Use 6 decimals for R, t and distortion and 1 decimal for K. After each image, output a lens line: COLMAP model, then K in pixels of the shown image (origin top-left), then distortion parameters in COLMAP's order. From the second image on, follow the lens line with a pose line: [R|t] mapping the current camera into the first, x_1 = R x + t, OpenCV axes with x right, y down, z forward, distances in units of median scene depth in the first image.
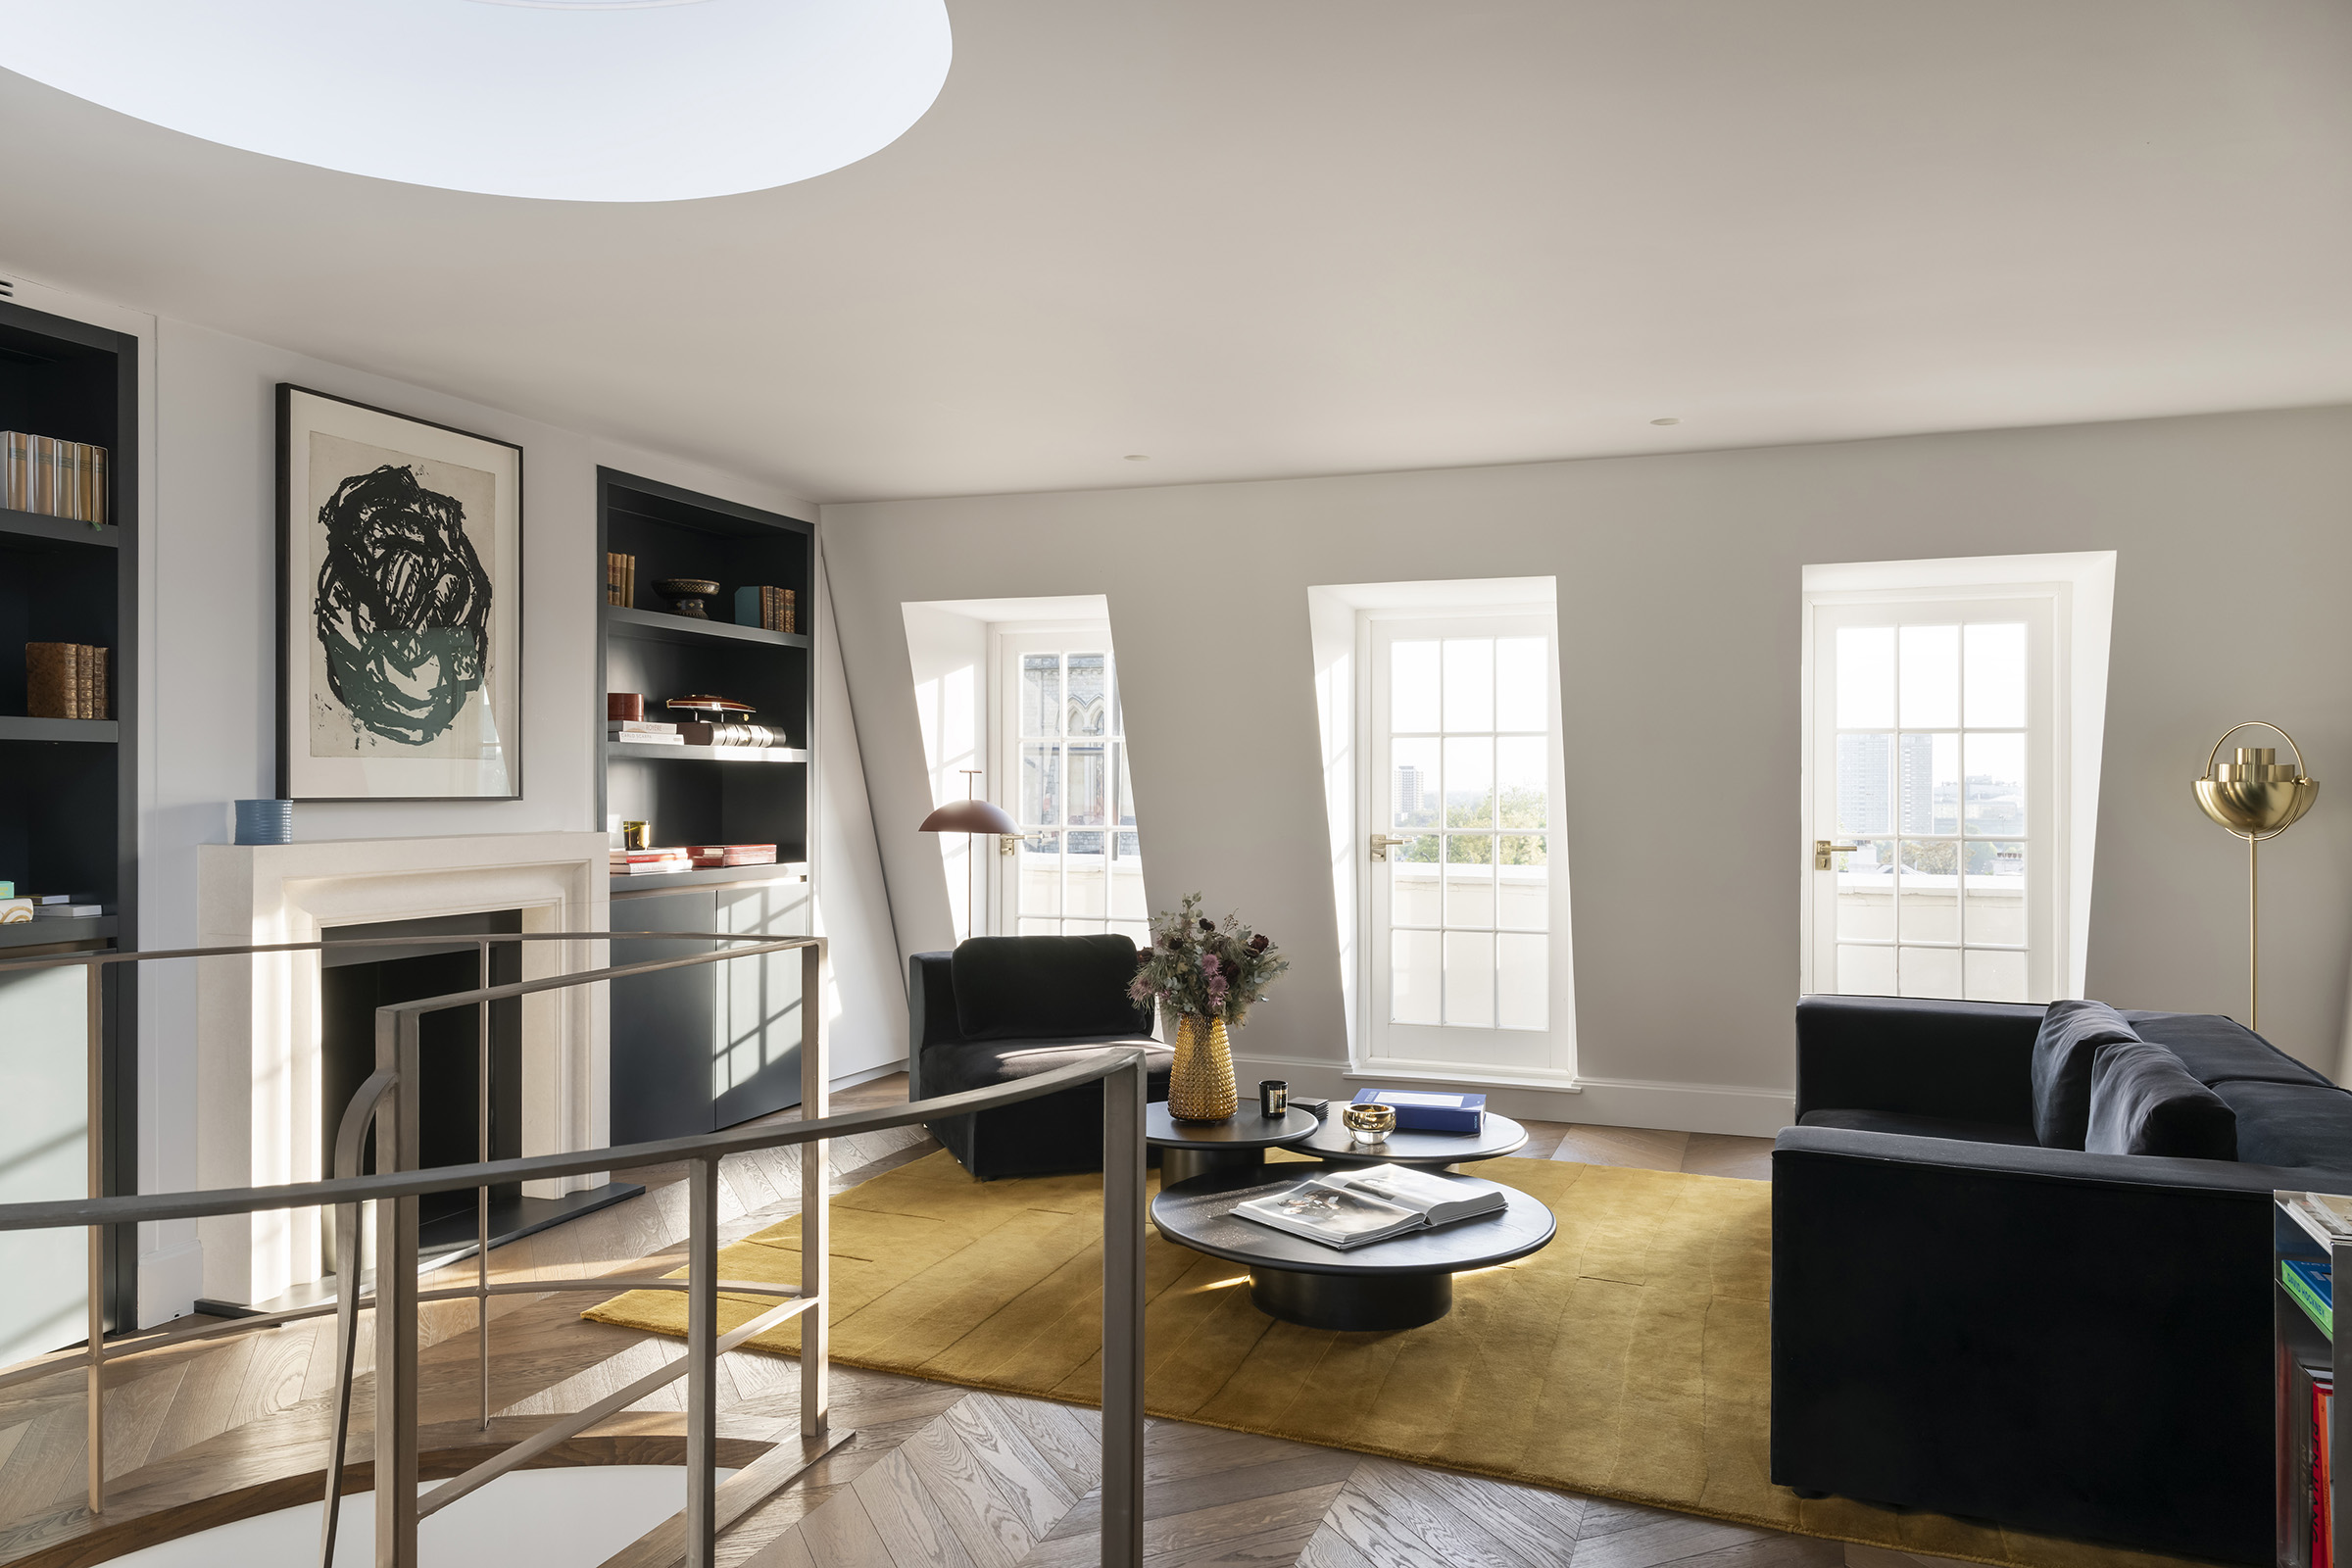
lens RADIAL K [[1565.6, 0, 1138.5], [0, 1565.6, 794.1], [0, 0, 1]] dist [0.001150, 0.001399]
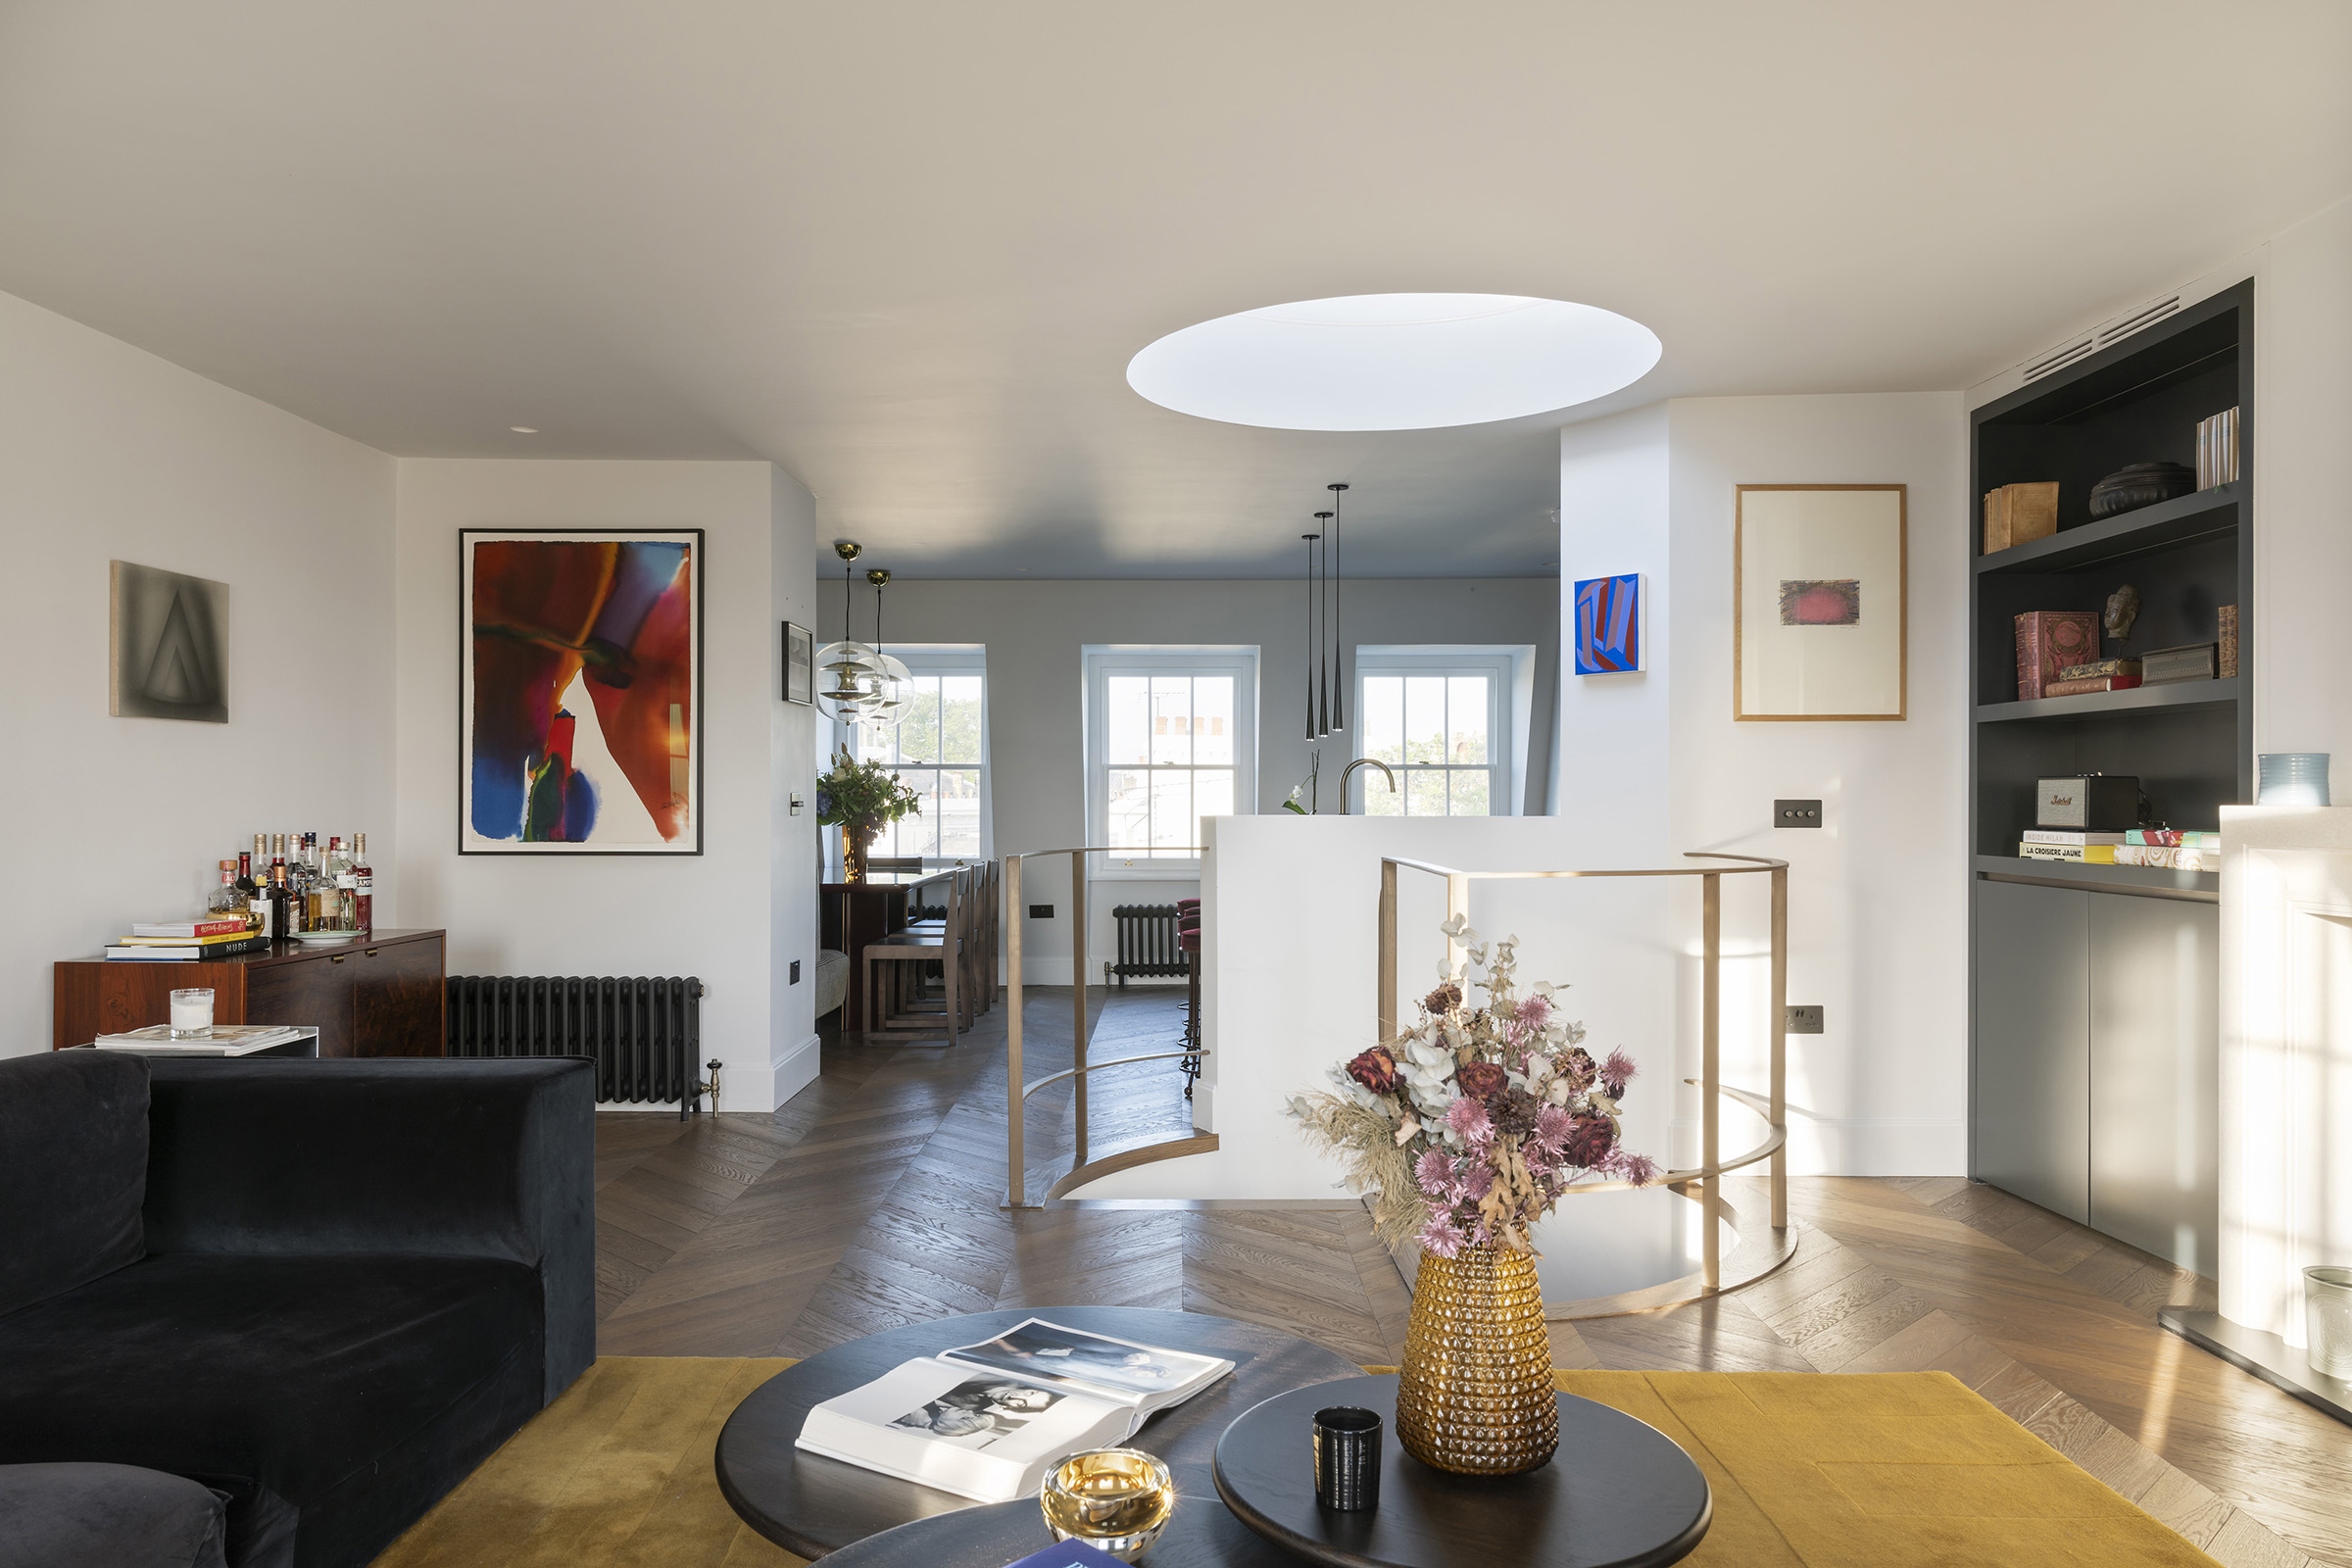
lens RADIAL K [[1565.6, 0, 1138.5], [0, 1565.6, 794.1], [0, 0, 1]] dist [0.001150, 0.001399]
pose [[-0.938018, -0.004369, -0.346560, 0.273803], [-0.006444, 0.999968, 0.004837, 0.021753], [0.346528, 0.006770, -0.938015, 1.365663]]
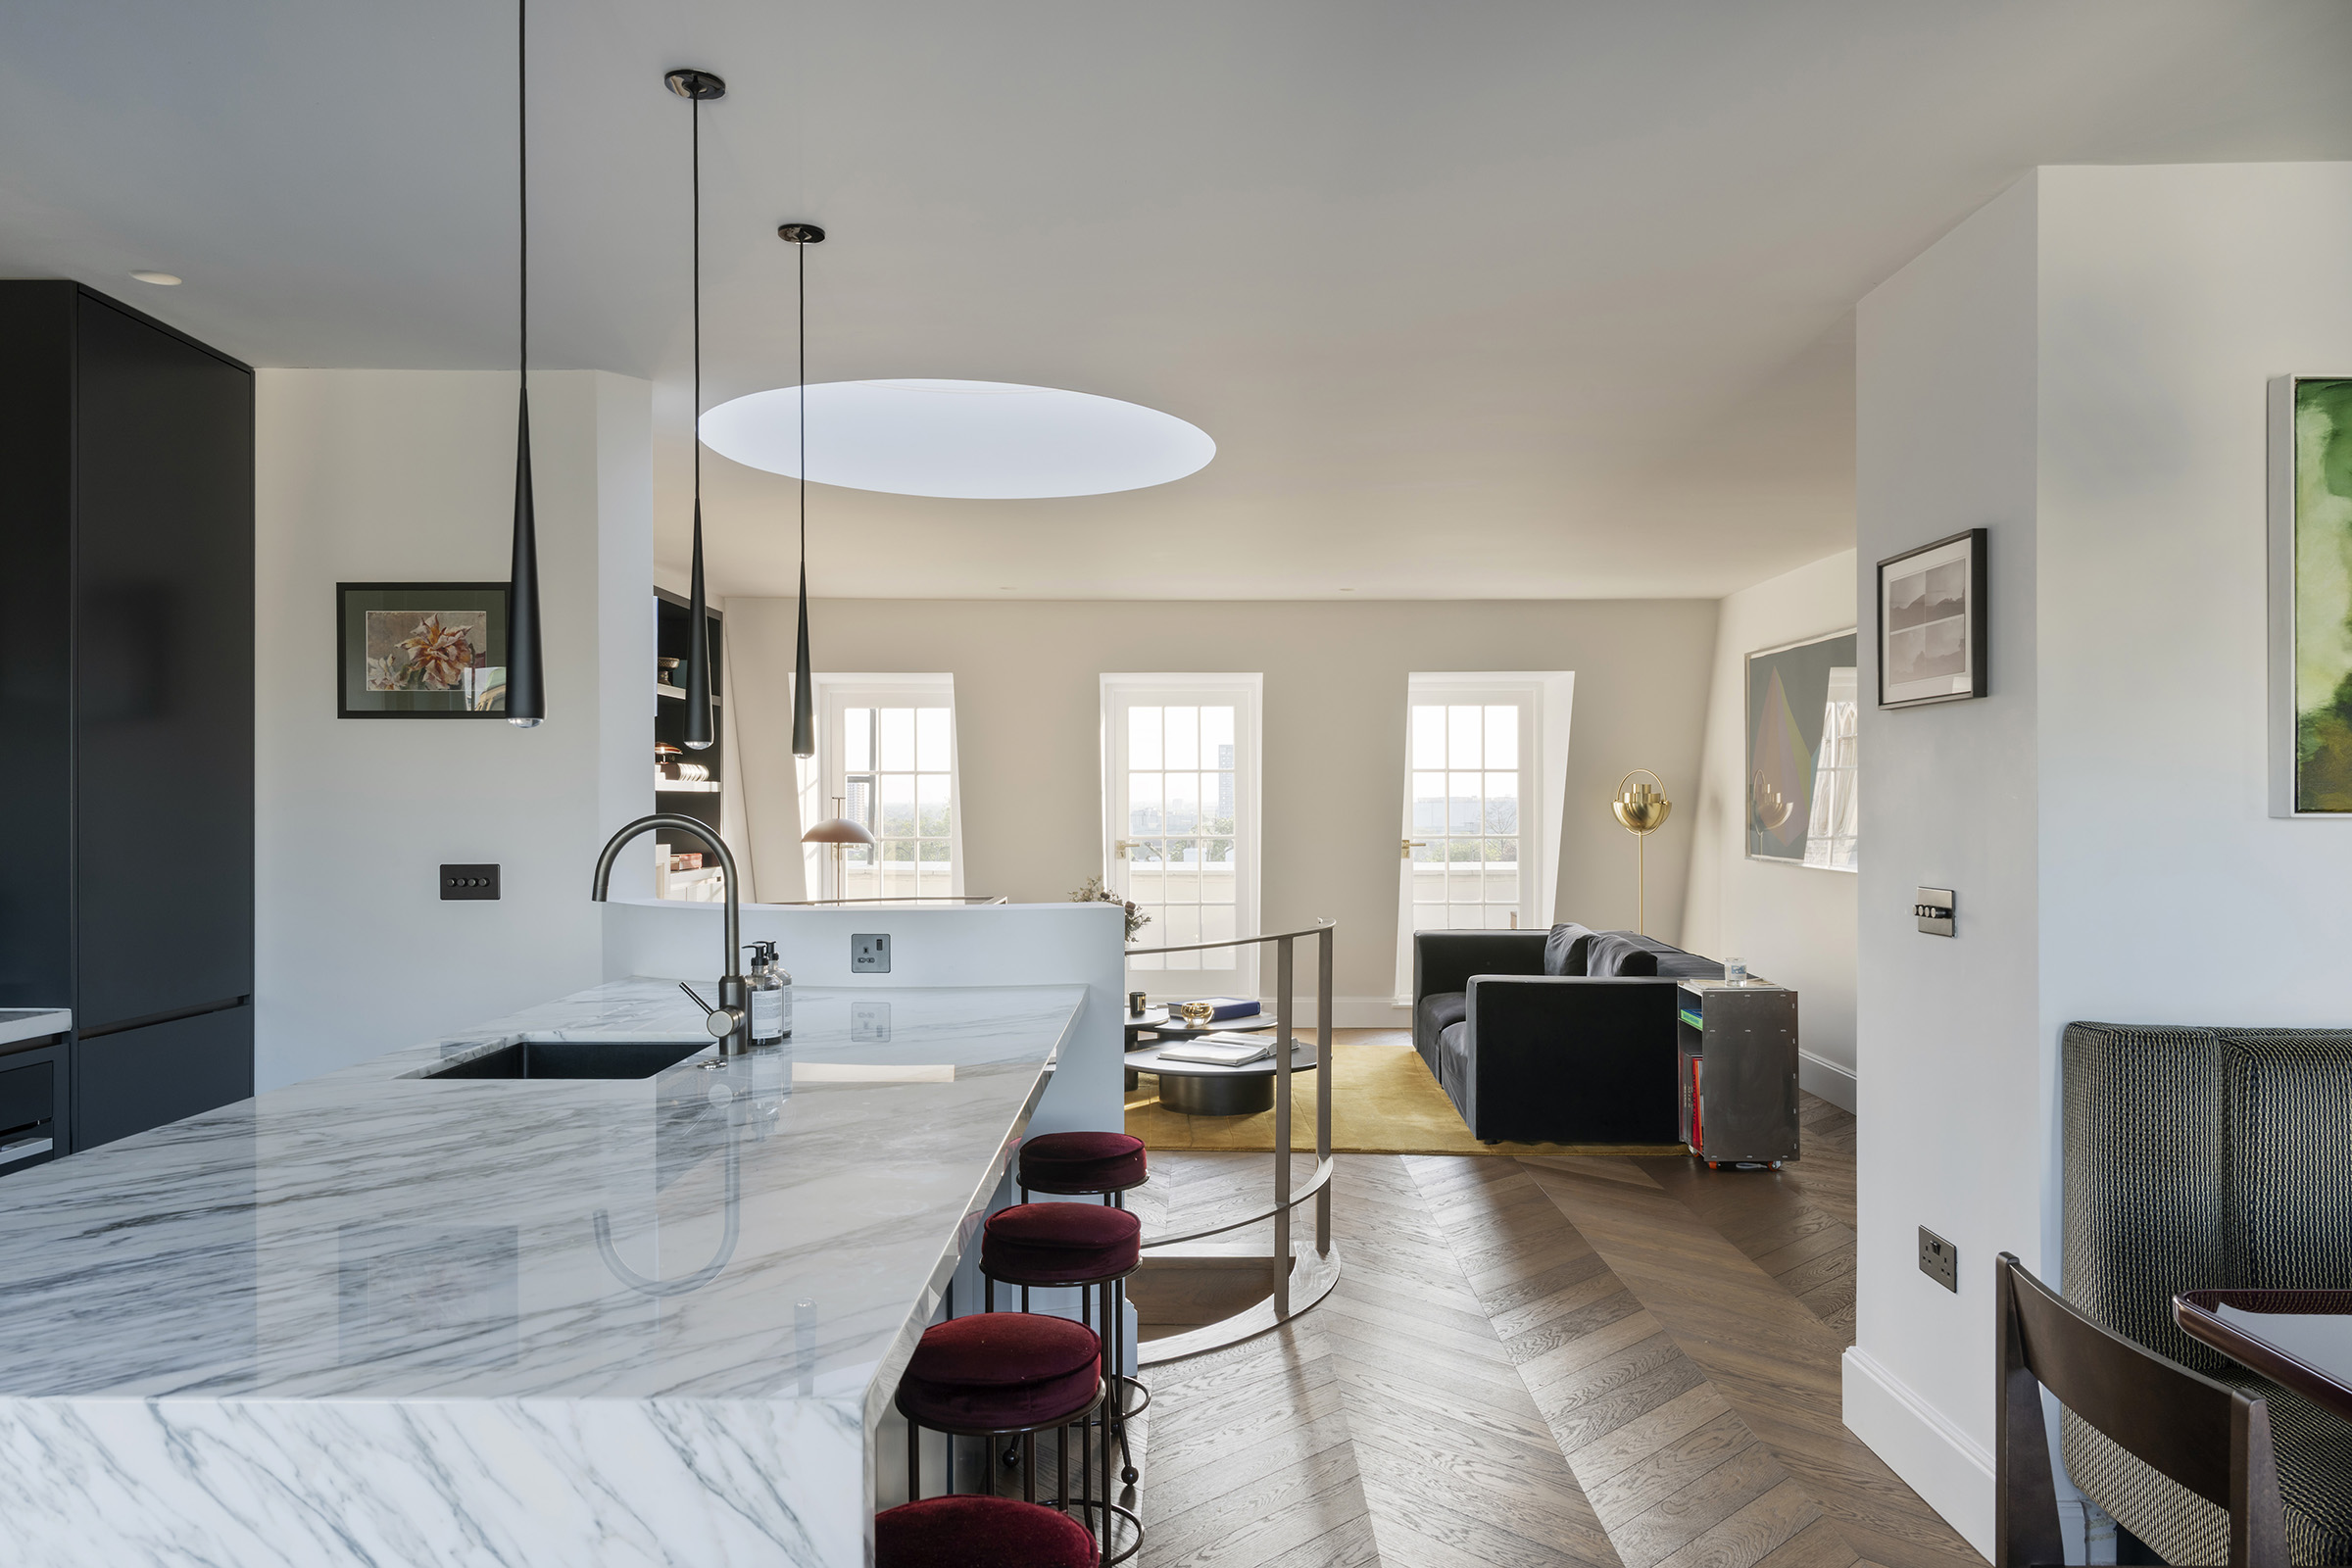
lens RADIAL K [[1612.8, 0, 1135.5], [0, 1612.8, 802.5], [0, 0, 1]] dist [0.002423, -0.000692]
pose [[0.938230, -0.003284, 0.345997, -0.490787], [0.005188, 0.999976, -0.004577, -0.002956], [-0.345973, 0.006089, 0.938225, -0.554953]]
